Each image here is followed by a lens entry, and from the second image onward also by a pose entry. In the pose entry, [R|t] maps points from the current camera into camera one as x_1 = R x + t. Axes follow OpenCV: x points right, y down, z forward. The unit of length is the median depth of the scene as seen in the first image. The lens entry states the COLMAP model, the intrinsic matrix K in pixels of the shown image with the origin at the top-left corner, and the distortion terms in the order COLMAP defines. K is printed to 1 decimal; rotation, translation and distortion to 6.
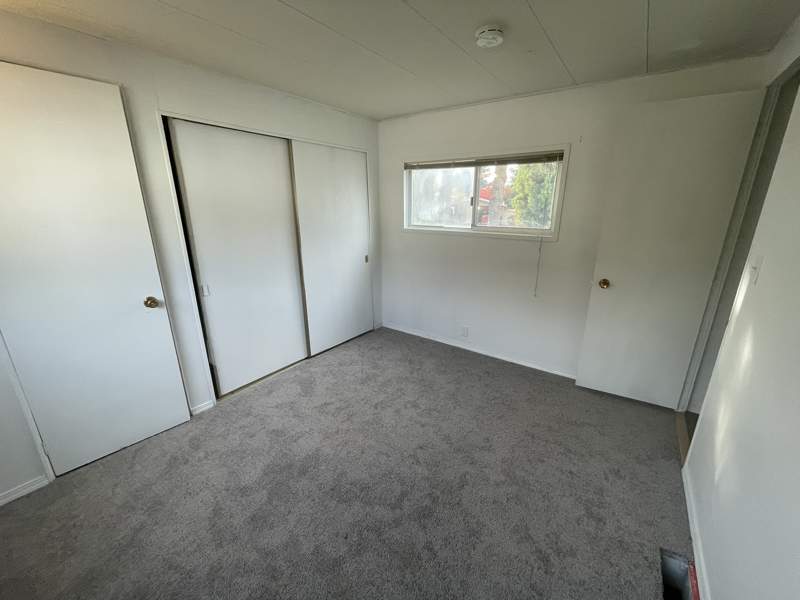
lens RADIAL K [[326.6, 0, 399.9], [0, 326.6, 299.5], [0, 0, 1]] dist [0.001719, 0.000312]
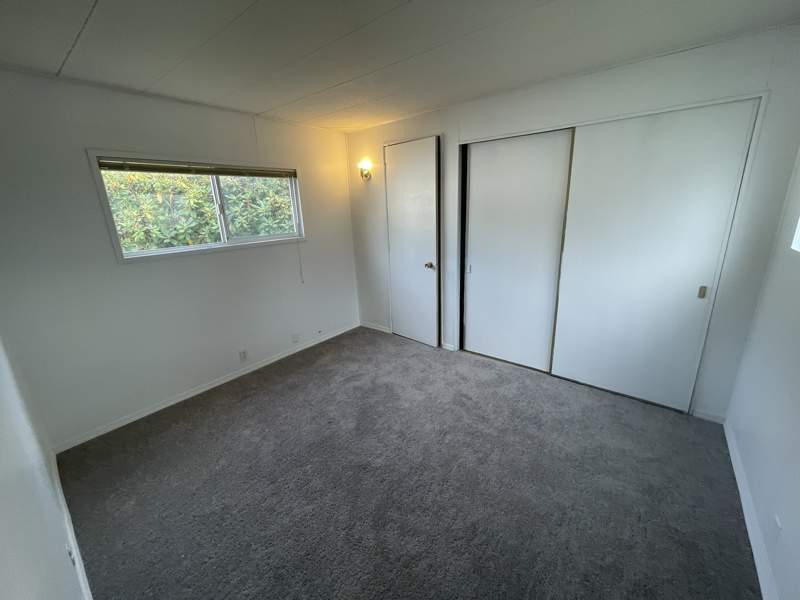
lens RADIAL K [[326.6, 0, 399.8], [0, 326.6, 299.2], [0, 0, 1]] dist [0.001719, 0.000312]
pose [[-0.042754, 0.279175, -0.959288, 0.646865], [-0.252067, 0.926090, 0.280748, -0.190419], [0.966765, 0.253808, 0.030776, 0.632844]]
